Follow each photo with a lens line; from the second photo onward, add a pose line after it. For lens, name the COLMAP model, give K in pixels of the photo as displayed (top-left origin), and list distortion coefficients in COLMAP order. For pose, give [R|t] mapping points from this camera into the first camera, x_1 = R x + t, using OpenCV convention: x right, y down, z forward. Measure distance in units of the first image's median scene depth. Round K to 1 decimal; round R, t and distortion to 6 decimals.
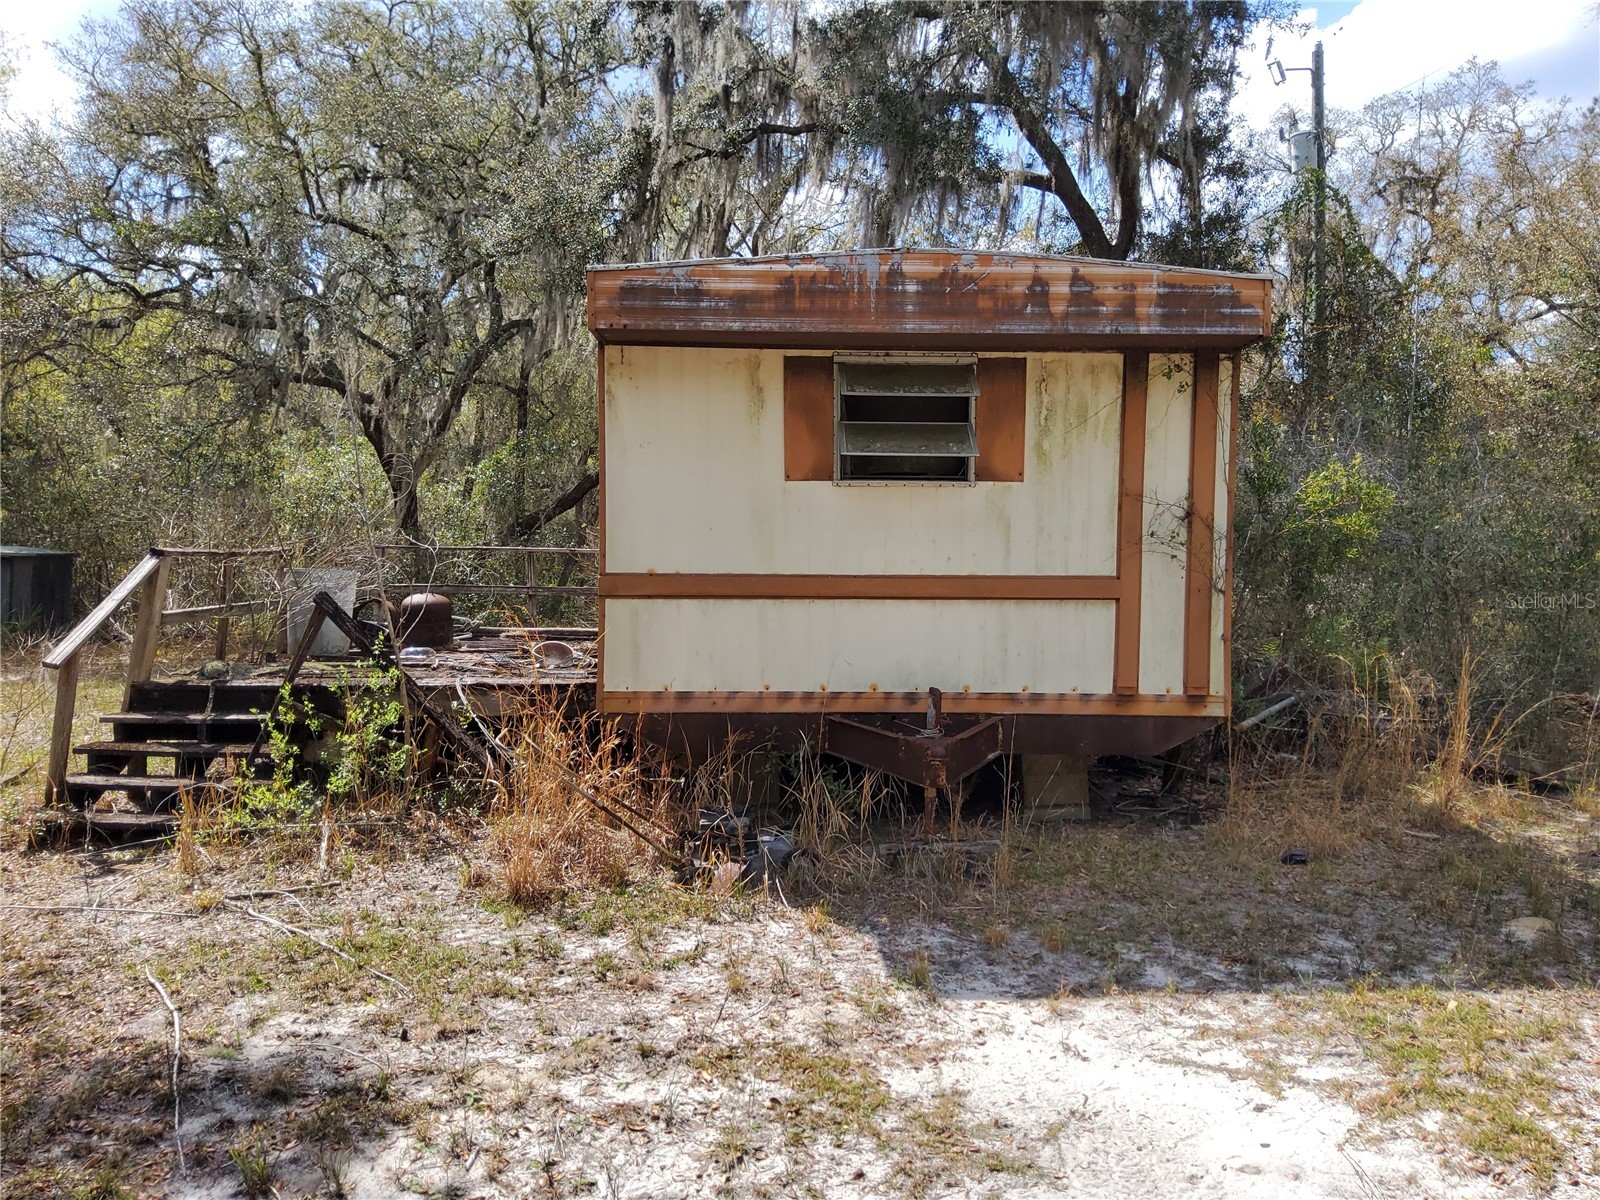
lens RADIAL K [[1236.1, 0, 803.2], [0, 1236.1, 613.7], [0, 0, 1]] dist [0.043149, -0.059113]
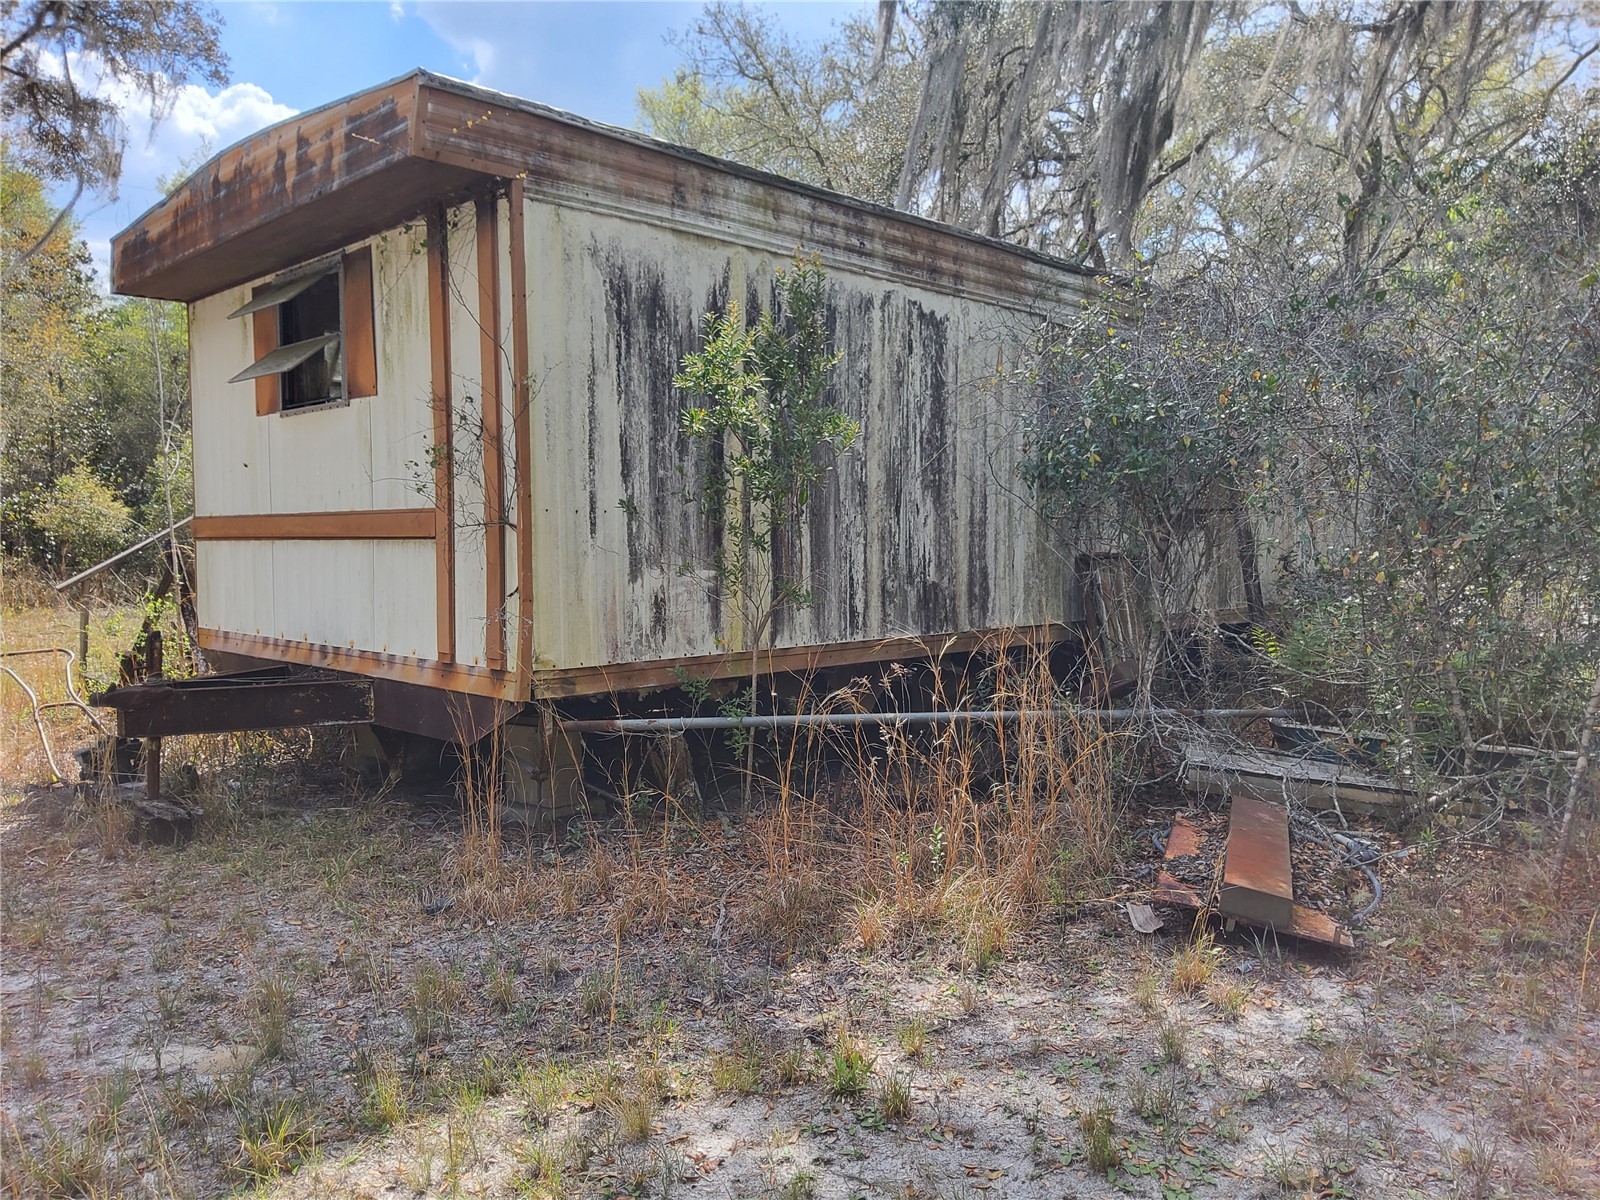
lens RADIAL K [[1236.1, 0, 800.1], [0, 1236.1, 597.5], [0, 0, 1]] dist [0.043149, -0.059113]
pose [[0.686916, 0.029104, -0.726154, 0.946951], [-0.026189, 0.999540, 0.015287, 0.007187], [0.726265, 0.008516, 0.687362, 0.618446]]
